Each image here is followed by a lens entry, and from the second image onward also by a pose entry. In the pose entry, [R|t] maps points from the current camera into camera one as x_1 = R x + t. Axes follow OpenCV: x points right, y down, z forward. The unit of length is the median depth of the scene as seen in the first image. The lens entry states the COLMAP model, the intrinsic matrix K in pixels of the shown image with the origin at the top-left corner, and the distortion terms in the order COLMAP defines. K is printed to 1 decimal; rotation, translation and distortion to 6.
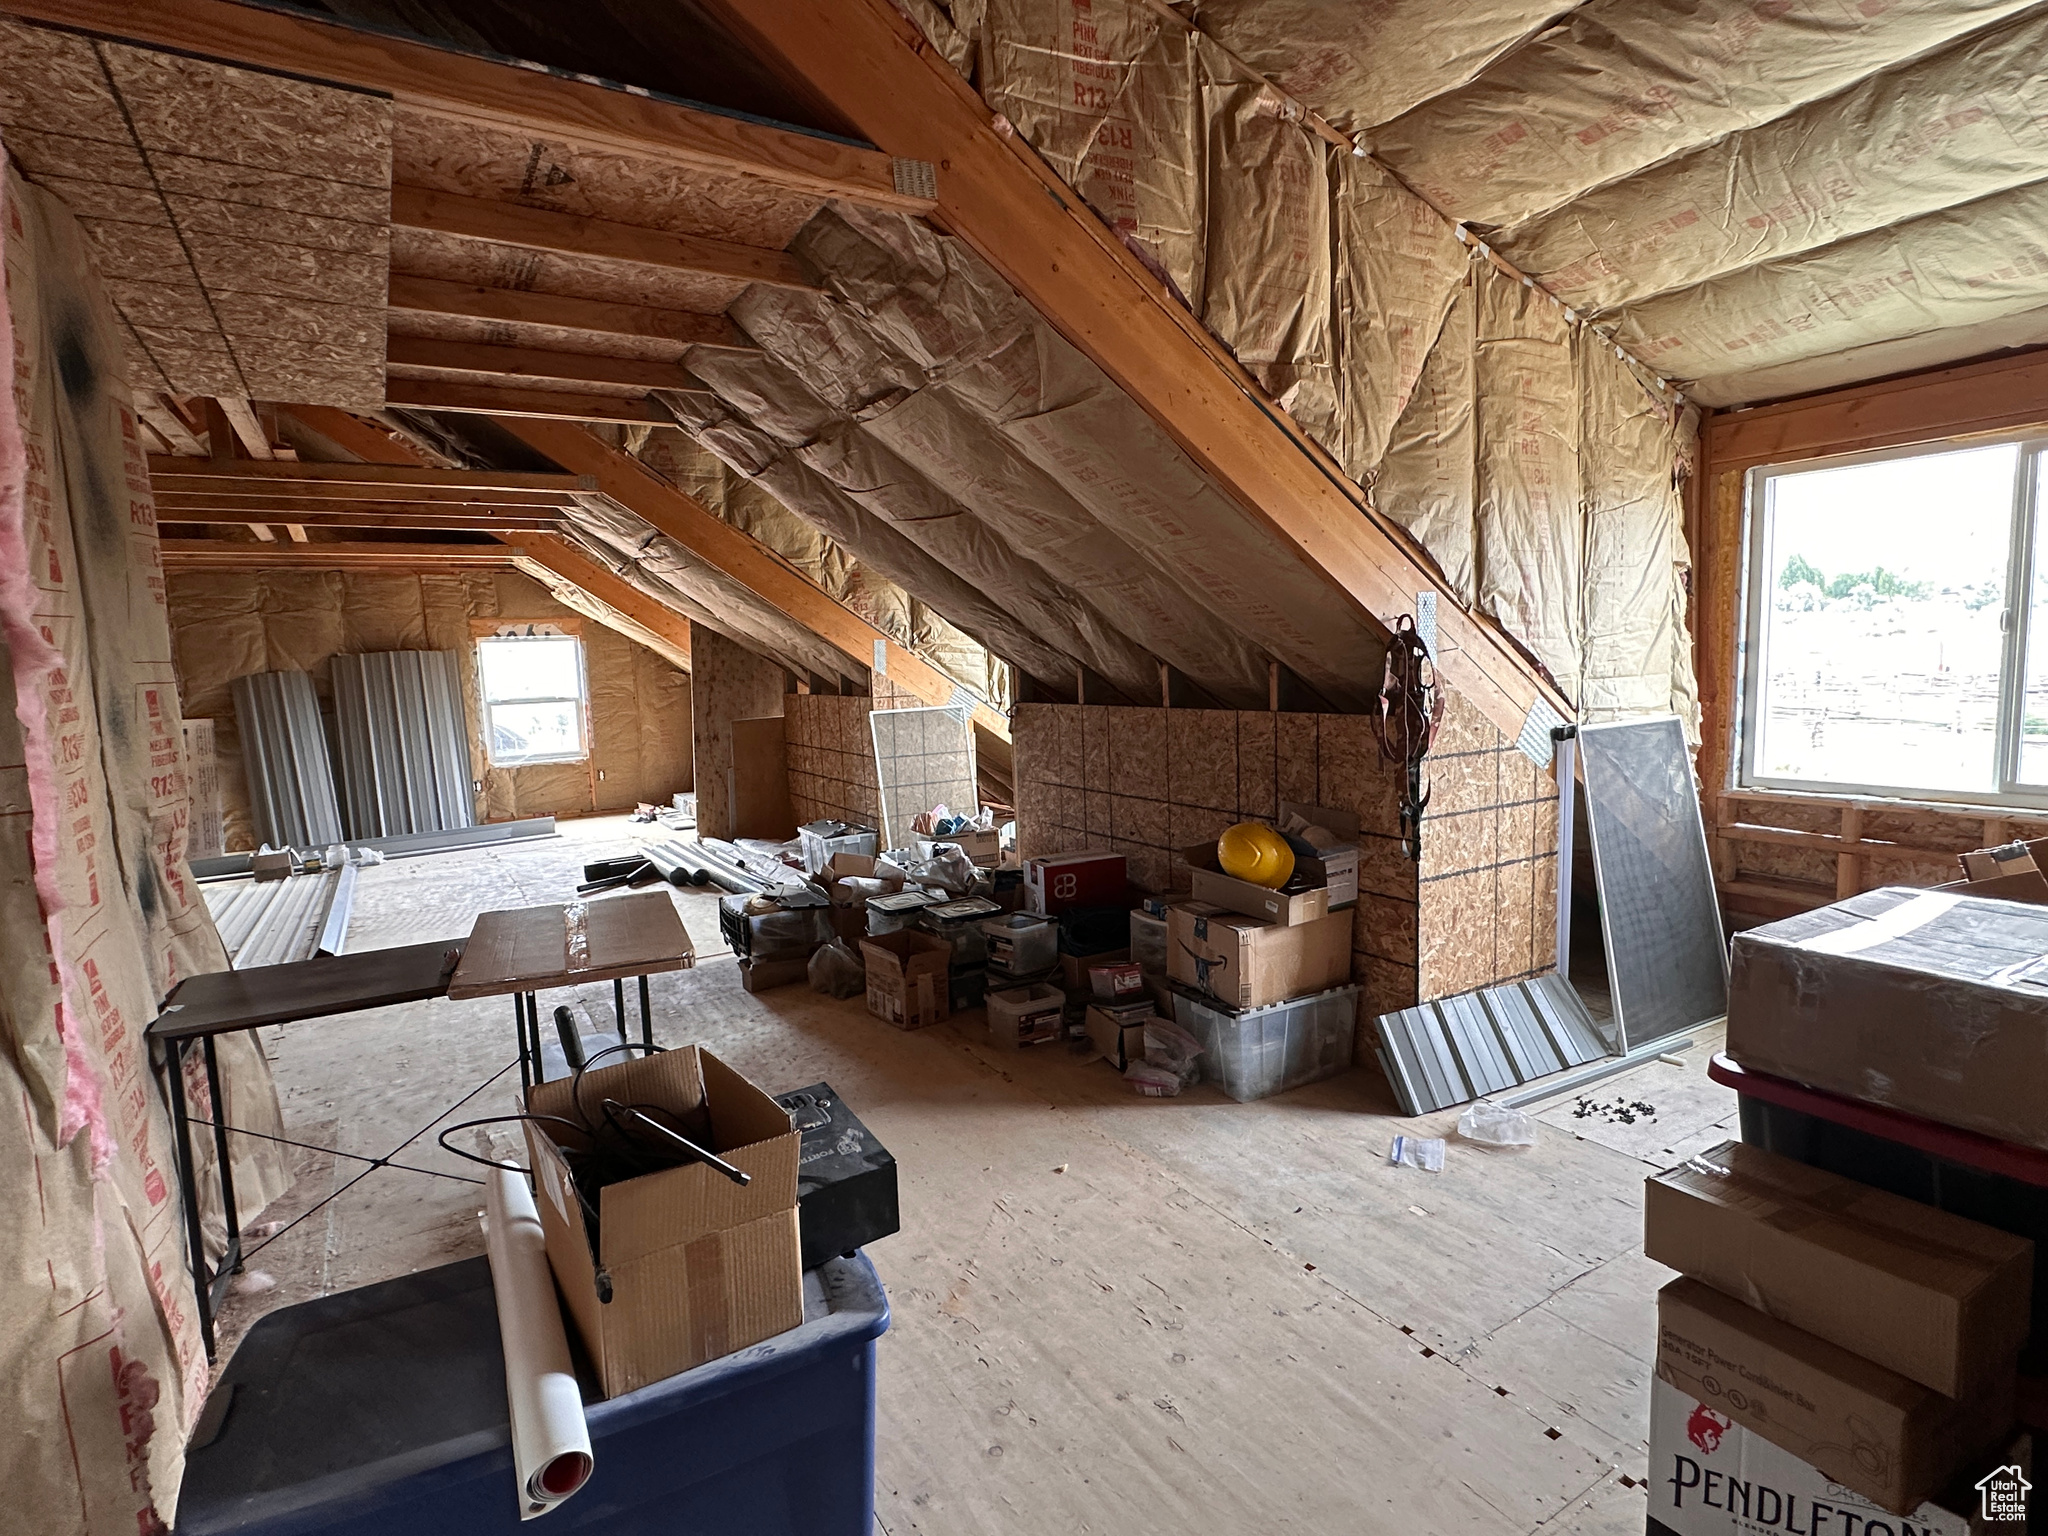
lens RADIAL K [[1040.5, 0, 1023.0], [0, 1040.5, 775.5], [0, 0, 1]] dist [0.005635, 0.001851]
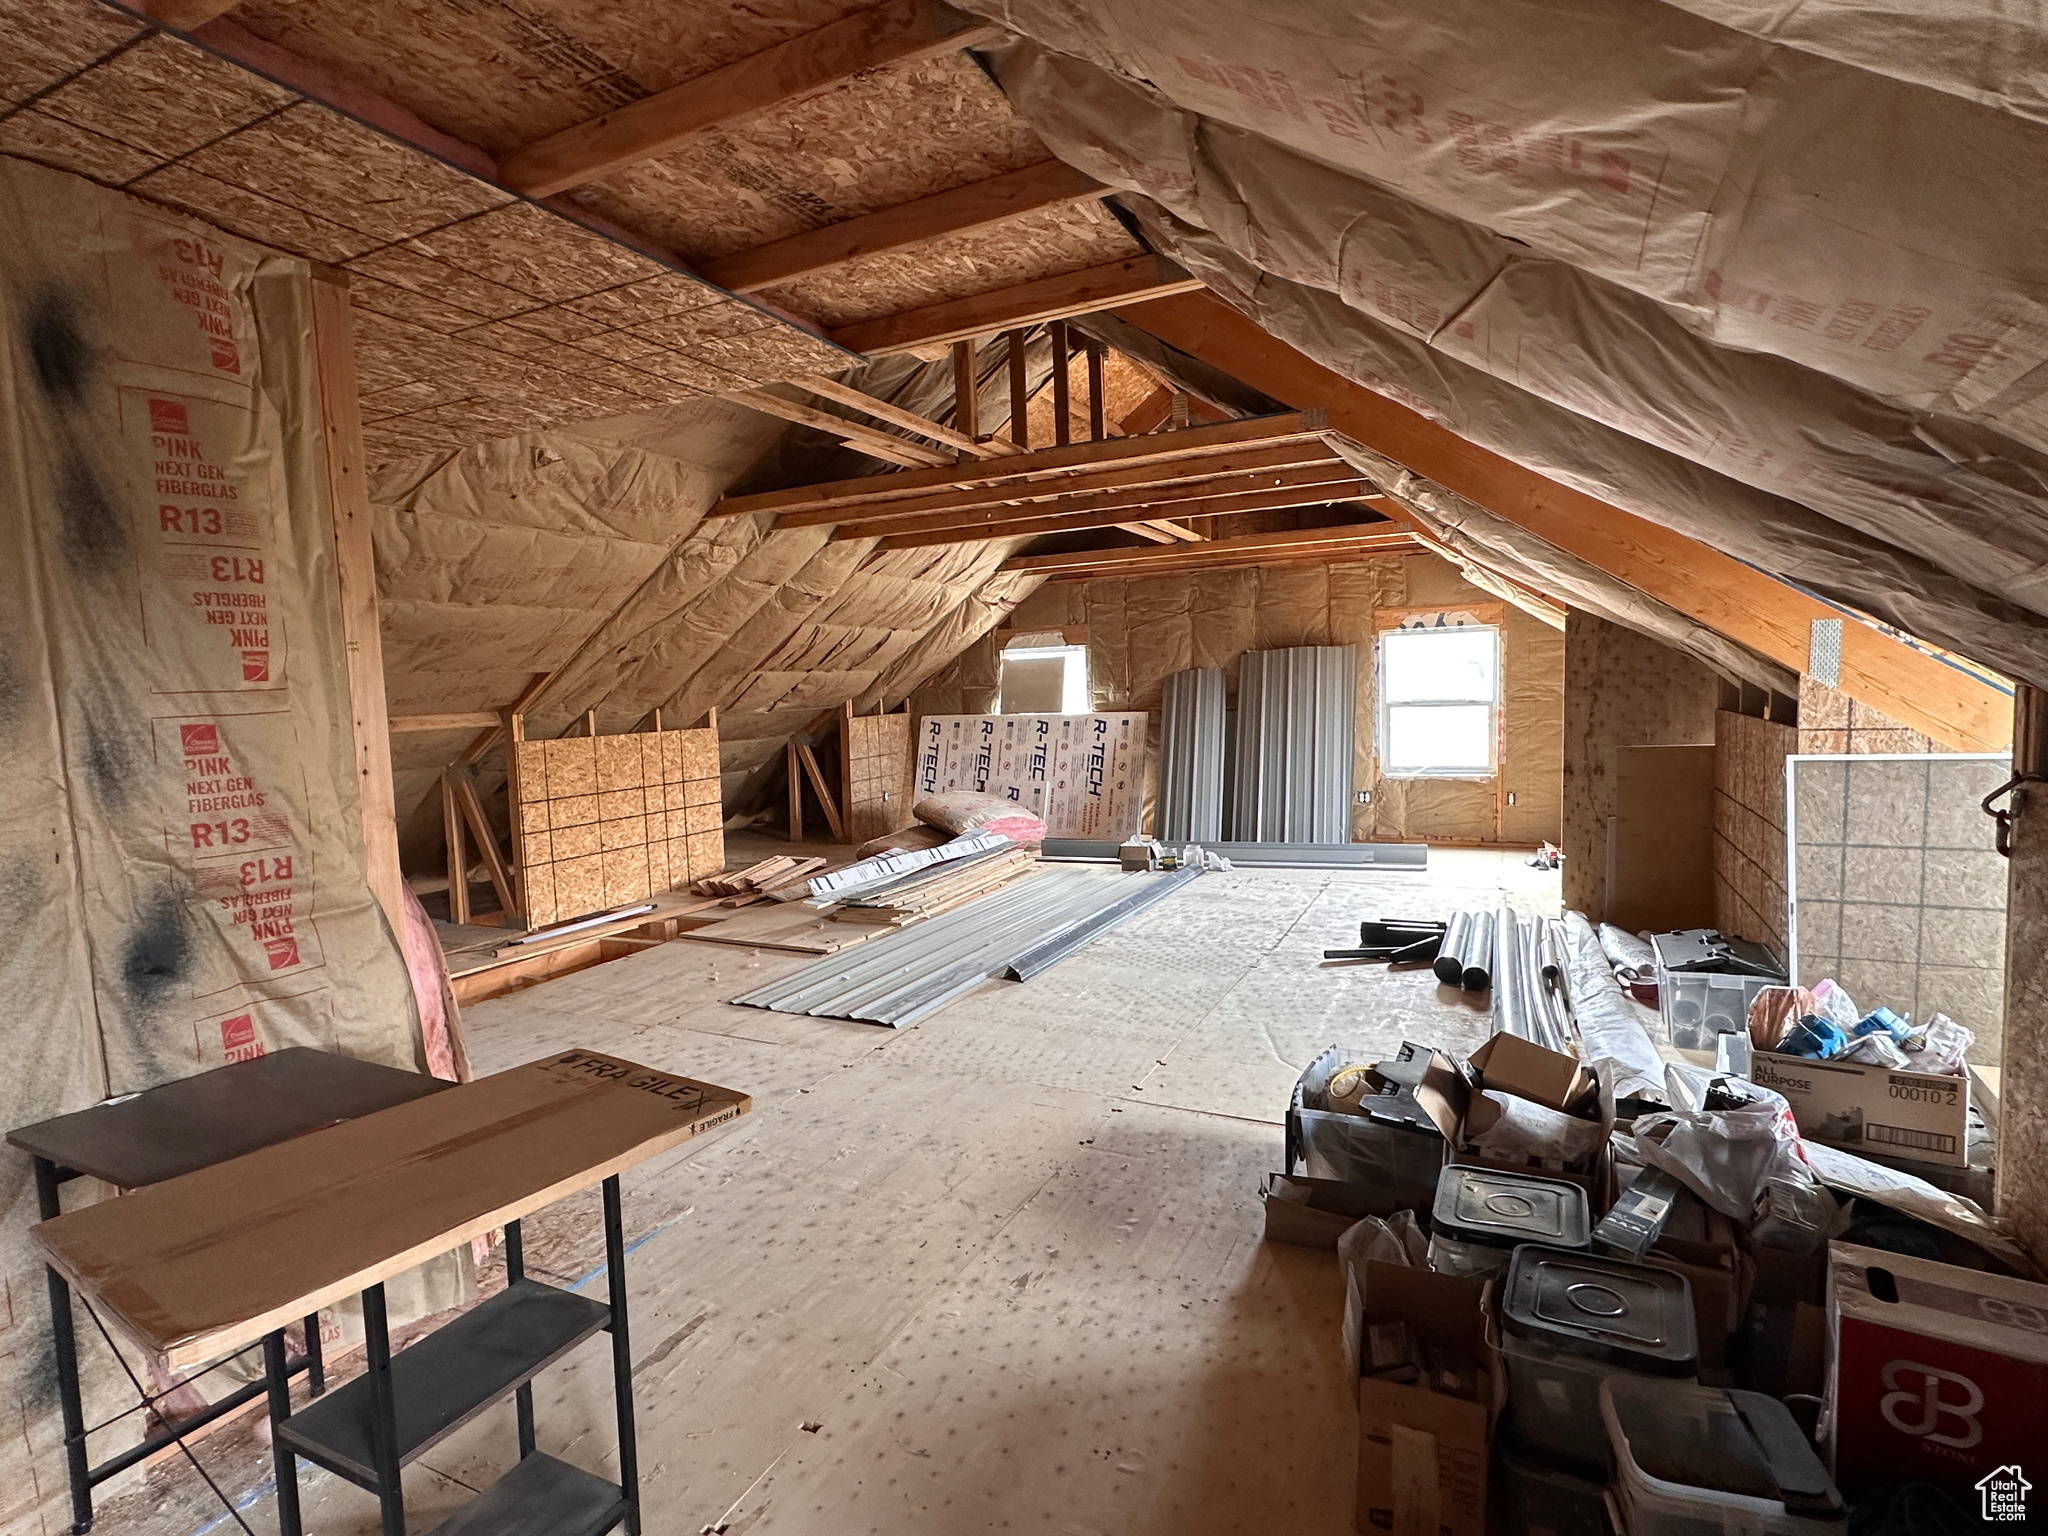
lens RADIAL K [[1040.5, 0, 1029.1], [0, 1040.5, 764.5], [0, 0, 1]] dist [0.005635, 0.001851]
pose [[0.541103, 0.083694, -0.836781, 0.069125], [-0.082049, 0.995542, 0.046516, -0.037719], [0.836944, 0.043487, 0.545558, 0.289773]]
